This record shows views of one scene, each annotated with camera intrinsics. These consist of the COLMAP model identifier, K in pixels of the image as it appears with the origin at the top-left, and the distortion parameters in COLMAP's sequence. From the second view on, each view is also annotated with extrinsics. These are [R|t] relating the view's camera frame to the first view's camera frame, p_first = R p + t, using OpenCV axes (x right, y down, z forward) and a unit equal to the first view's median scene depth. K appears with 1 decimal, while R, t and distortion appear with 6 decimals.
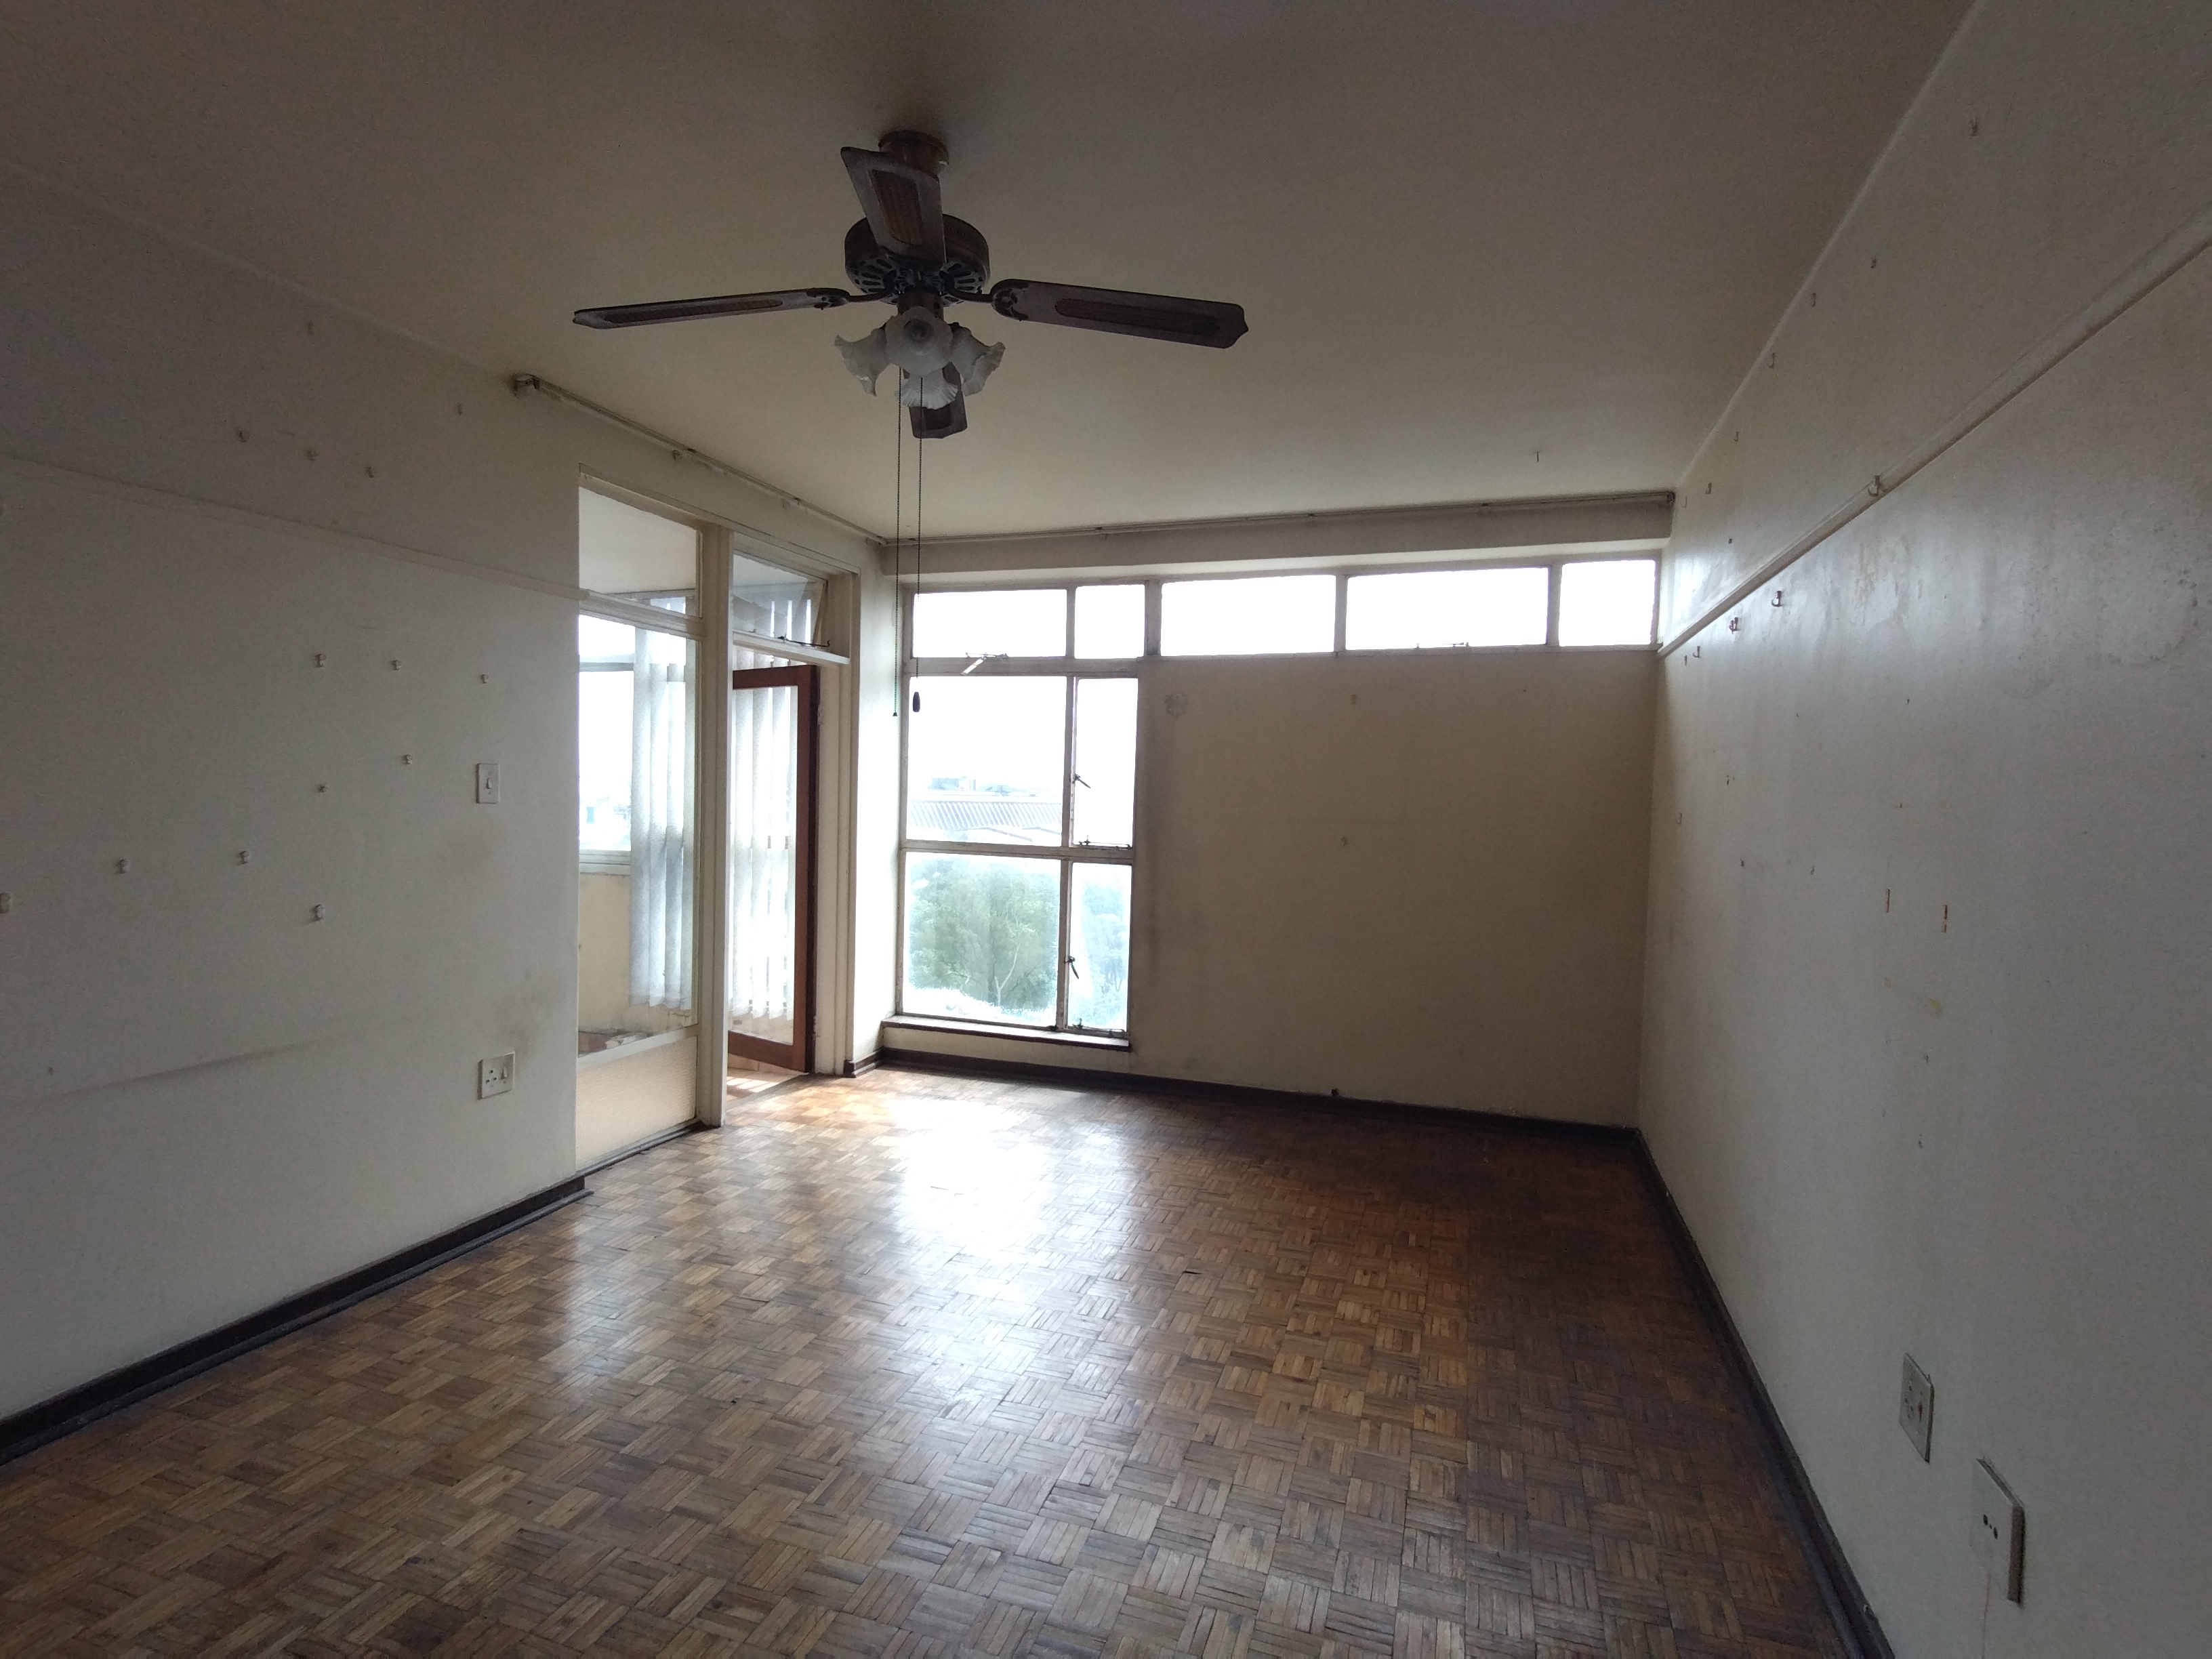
lens RADIAL K [[1122.7, 0, 1106.0], [0, 1122.7, 829.5], [0, 0, 1]] dist [0.038522, 0.000886]
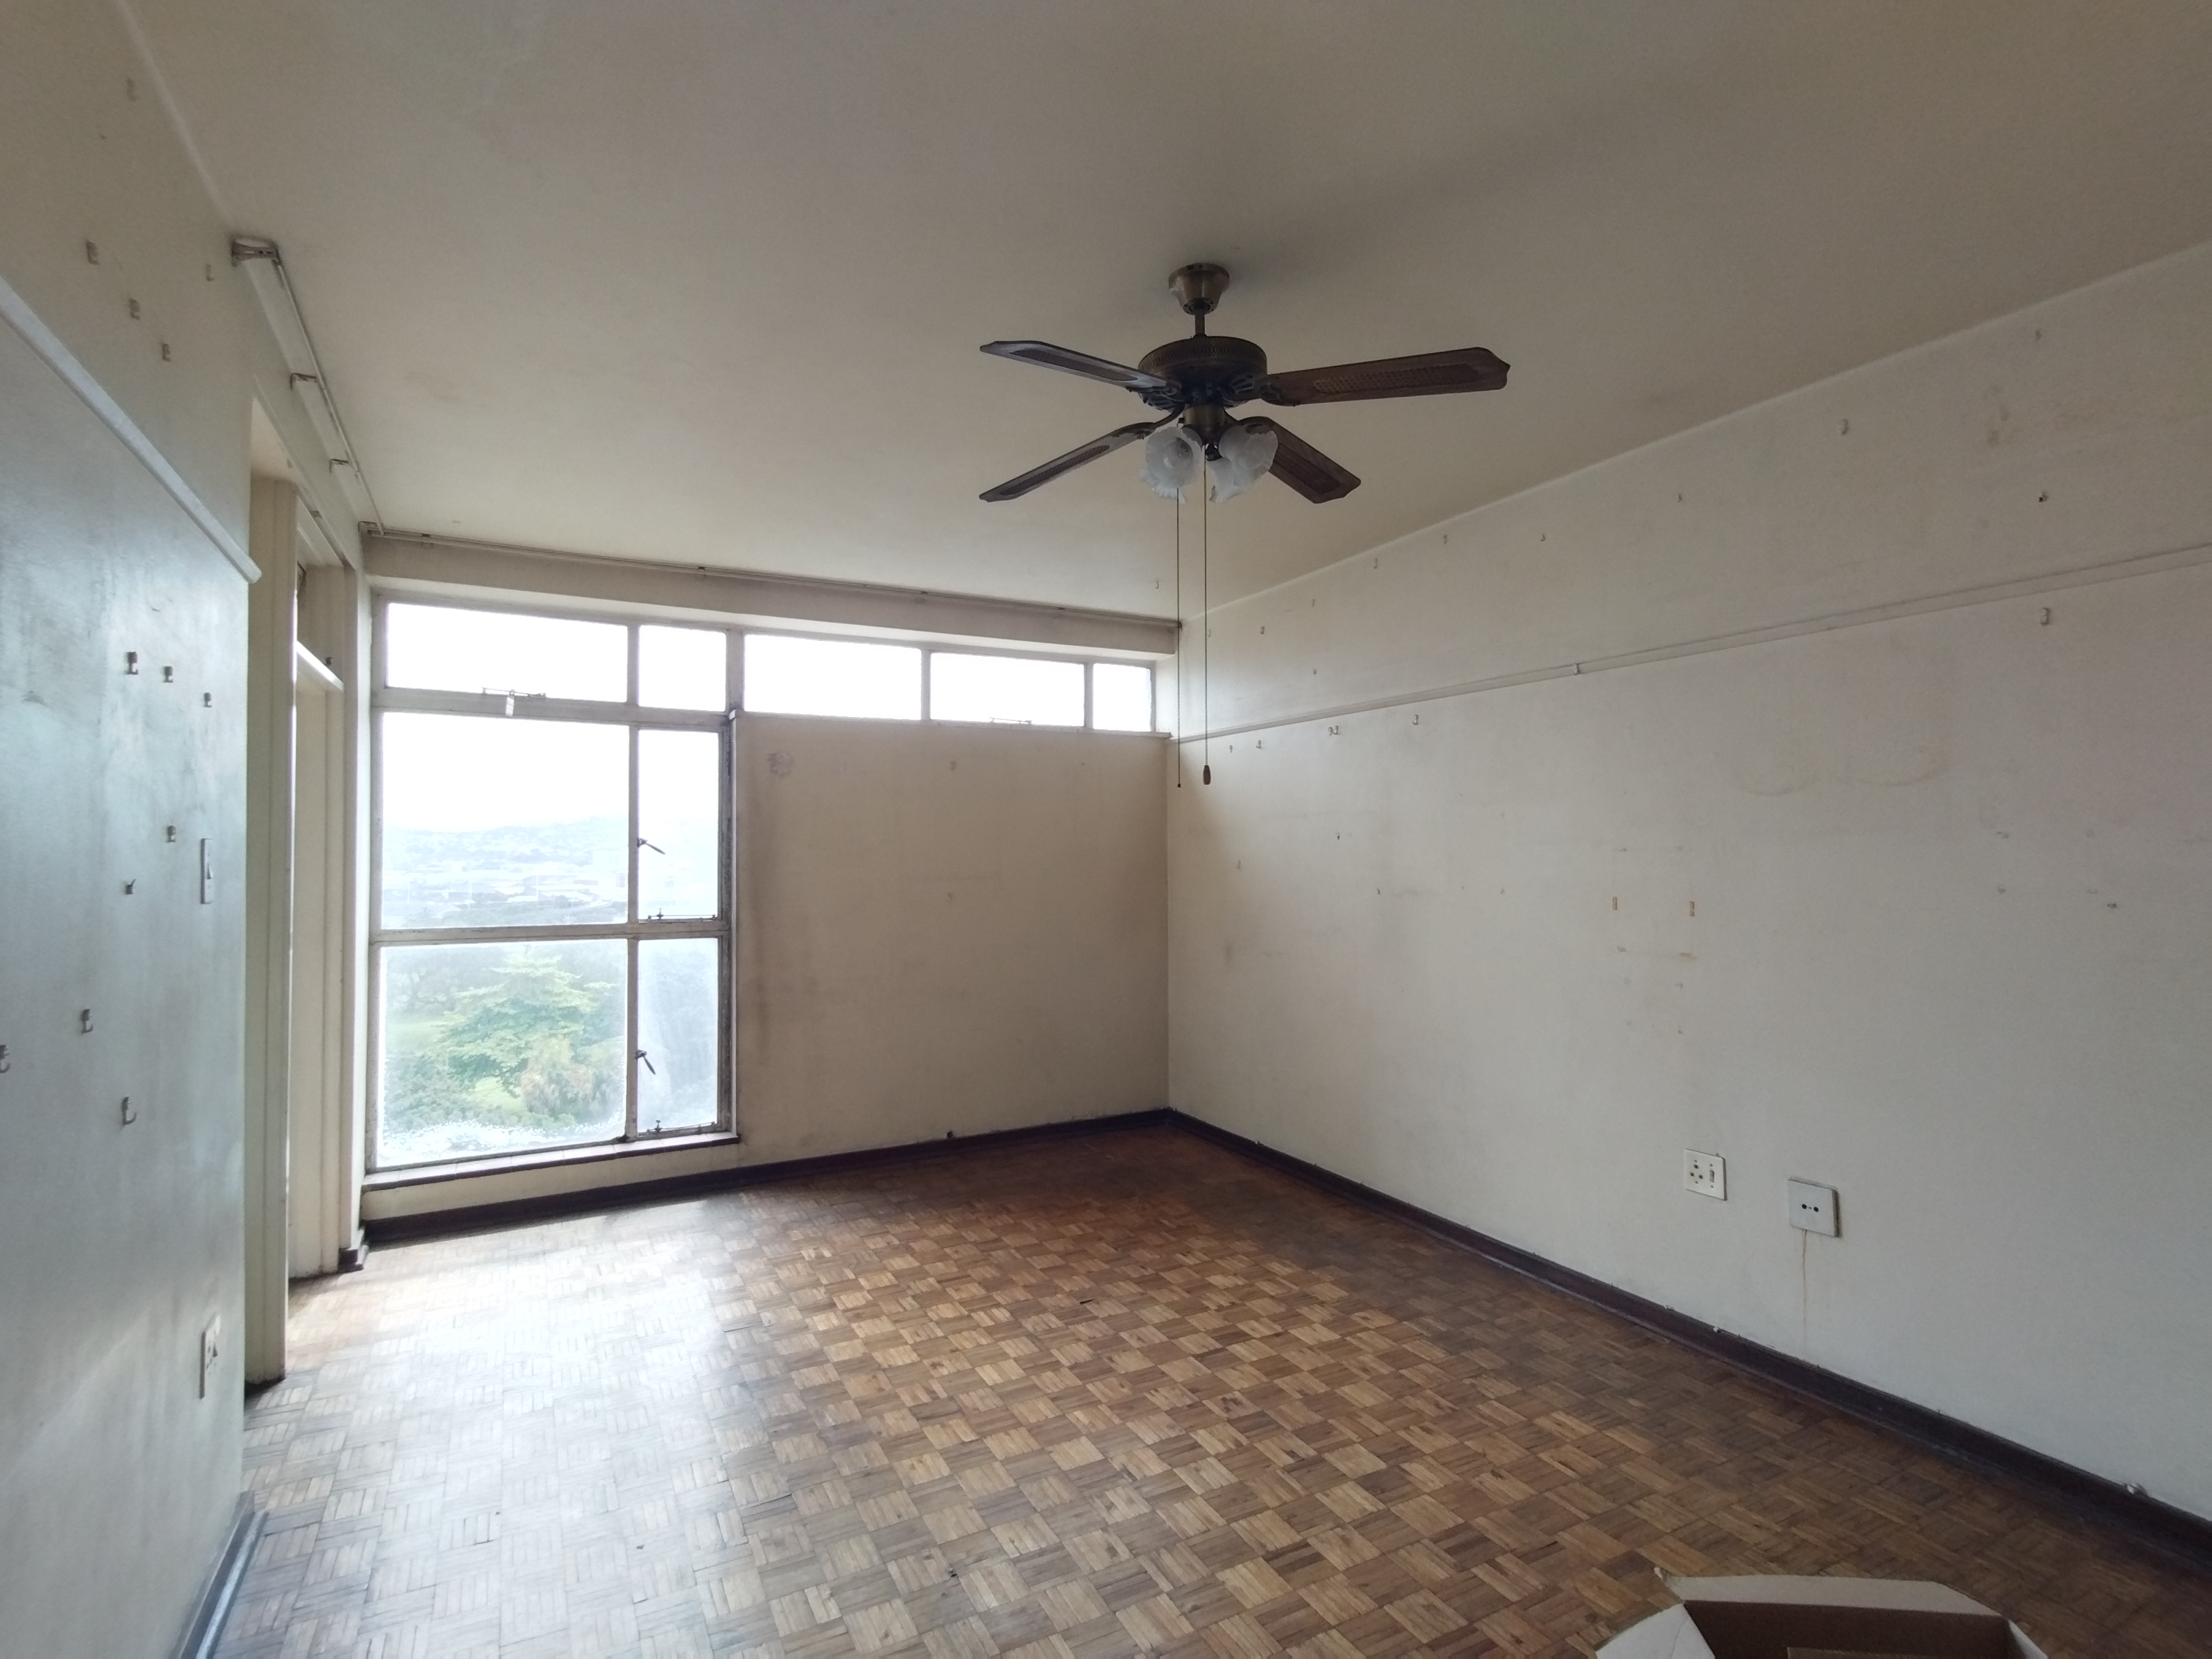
lens RADIAL K [[1122.7, 0, 1106.0], [0, 1122.7, 829.5], [0, 0, 1]] dist [0.038522, 0.000886]
pose [[0.674221, -0.009330, 0.738470, -0.442467], [0.046249, 0.998491, -0.029610, -0.014059], [-0.737080, 0.054118, 0.673635, 0.151181]]
